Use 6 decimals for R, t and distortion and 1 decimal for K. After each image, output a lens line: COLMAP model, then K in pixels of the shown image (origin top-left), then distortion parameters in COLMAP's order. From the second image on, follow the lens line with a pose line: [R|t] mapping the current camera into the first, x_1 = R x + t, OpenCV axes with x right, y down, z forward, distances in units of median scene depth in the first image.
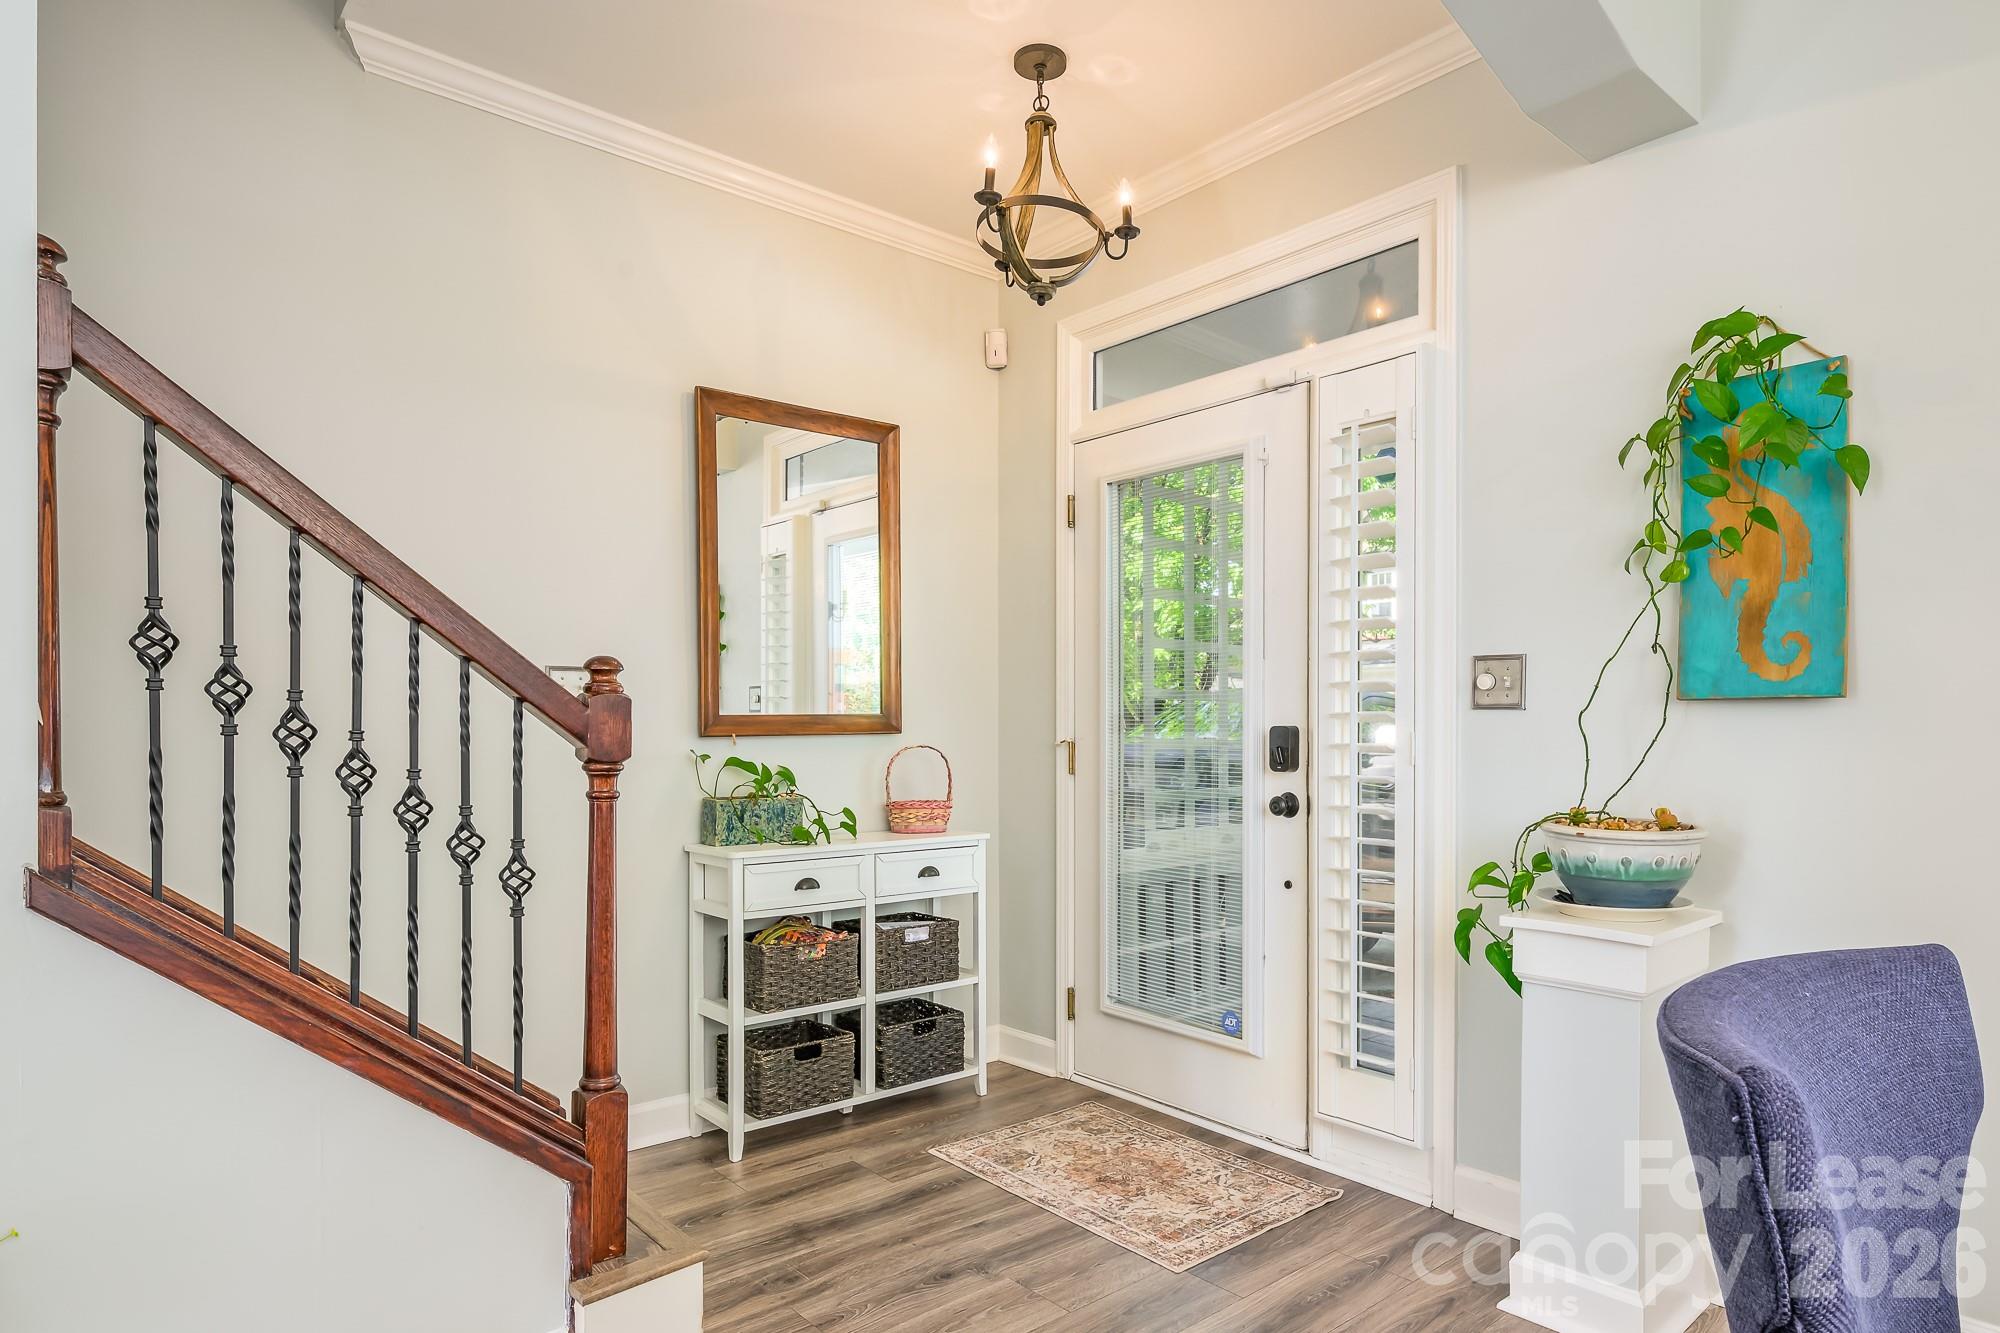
lens RADIAL K [[1110.2, 0, 1000.7], [0, 1110.2, 722.2], [0, 0, 1]] dist [0.000978, 0.000462]
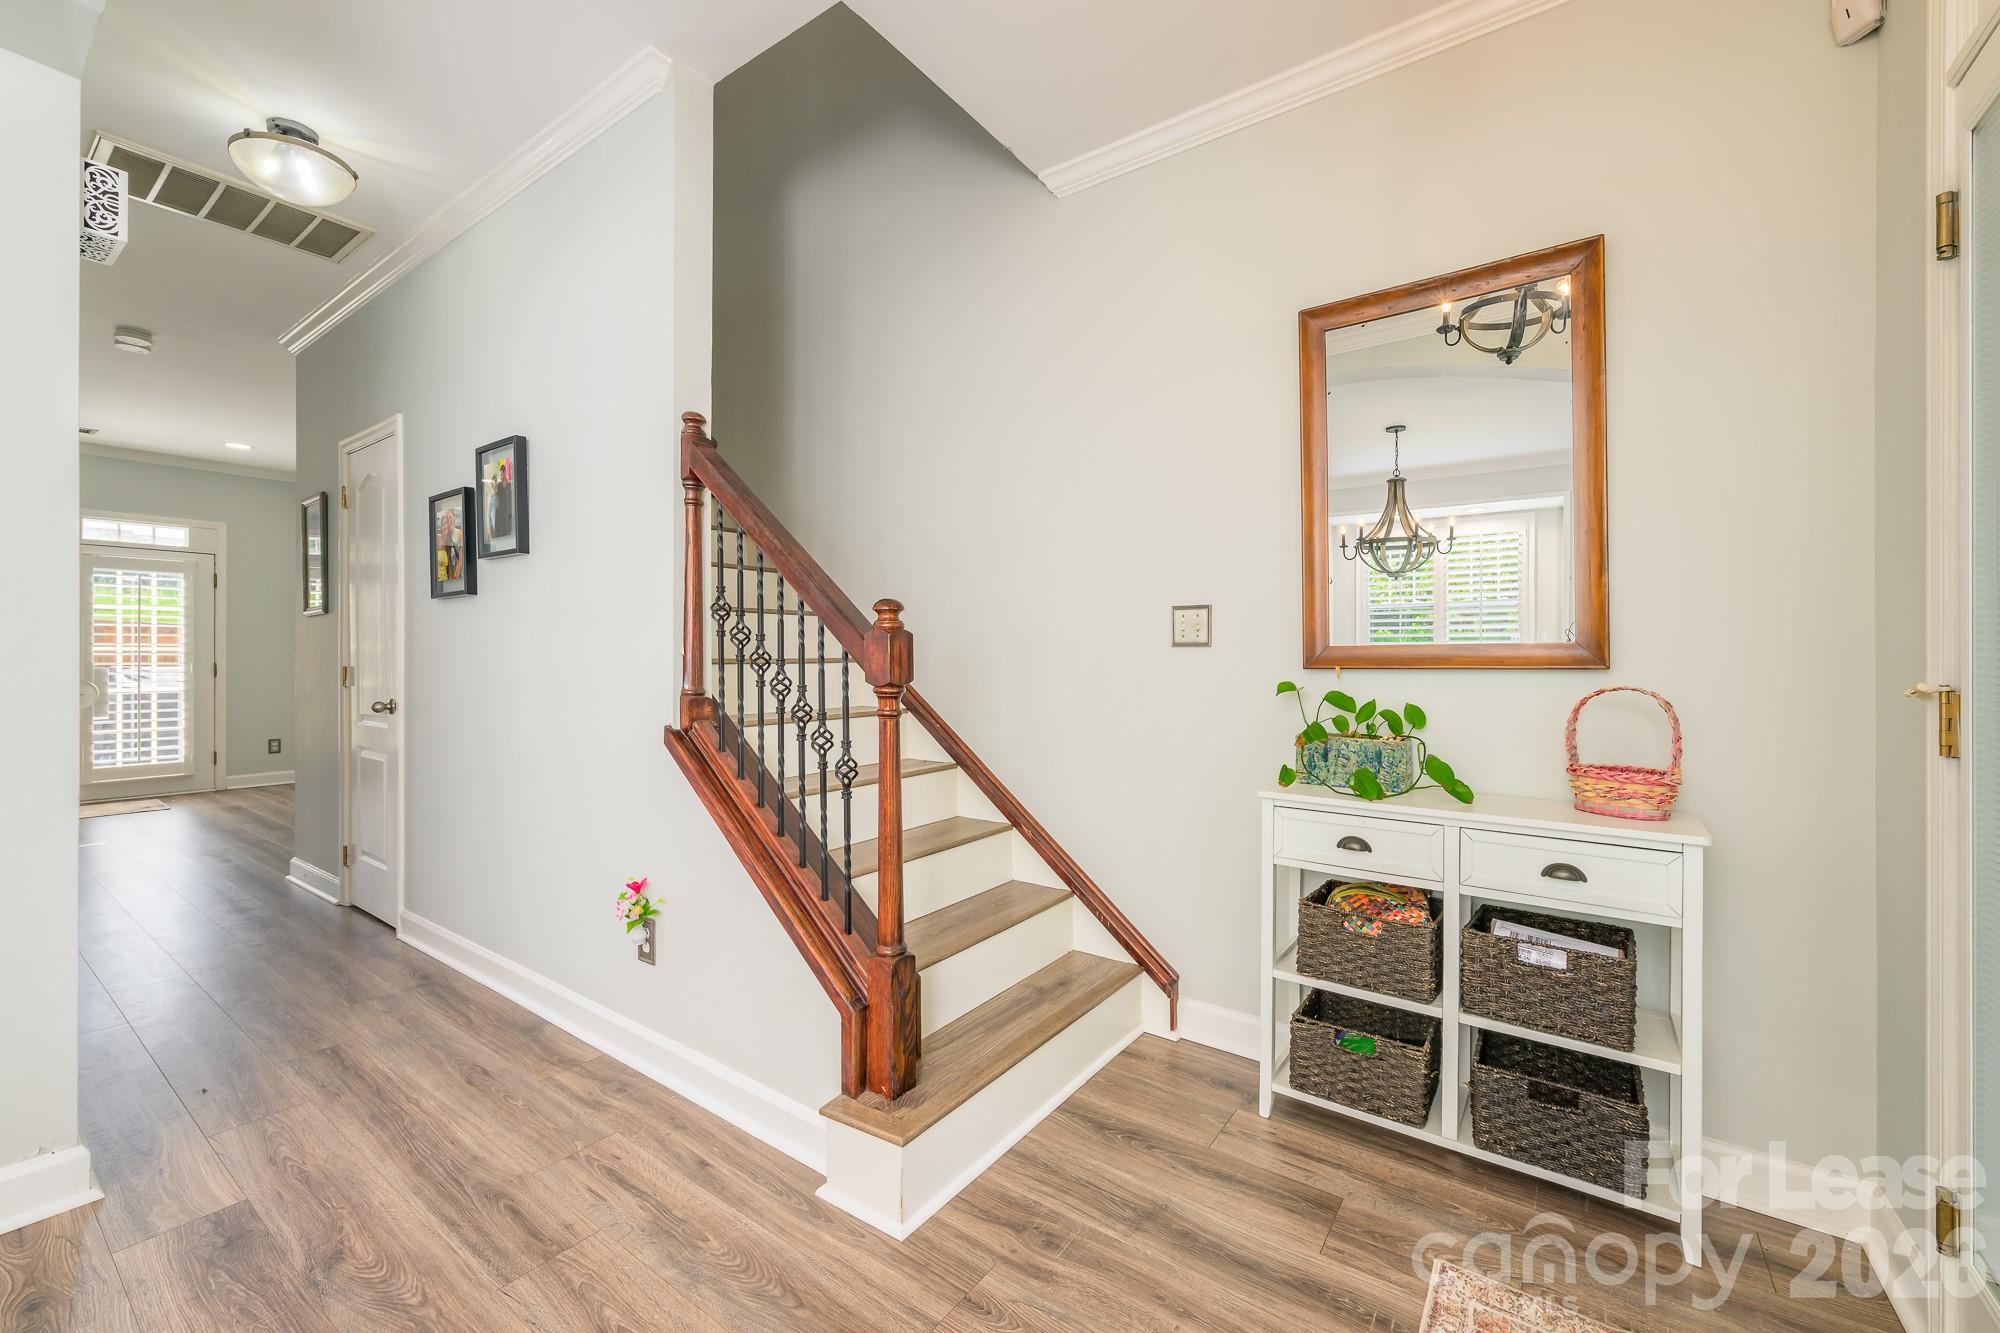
lens RADIAL K [[782.1, 0, 1051.5], [0, 782.1, 658.1], [0, 0, 1]] dist [-0.001148, -0.000174]
pose [[0.279700, 0.000145, -0.960088, 0.394708], [0.000580, 1.000000, 0.000320, 0.003909], [0.960087, -0.000646, 0.279700, 0.717915]]
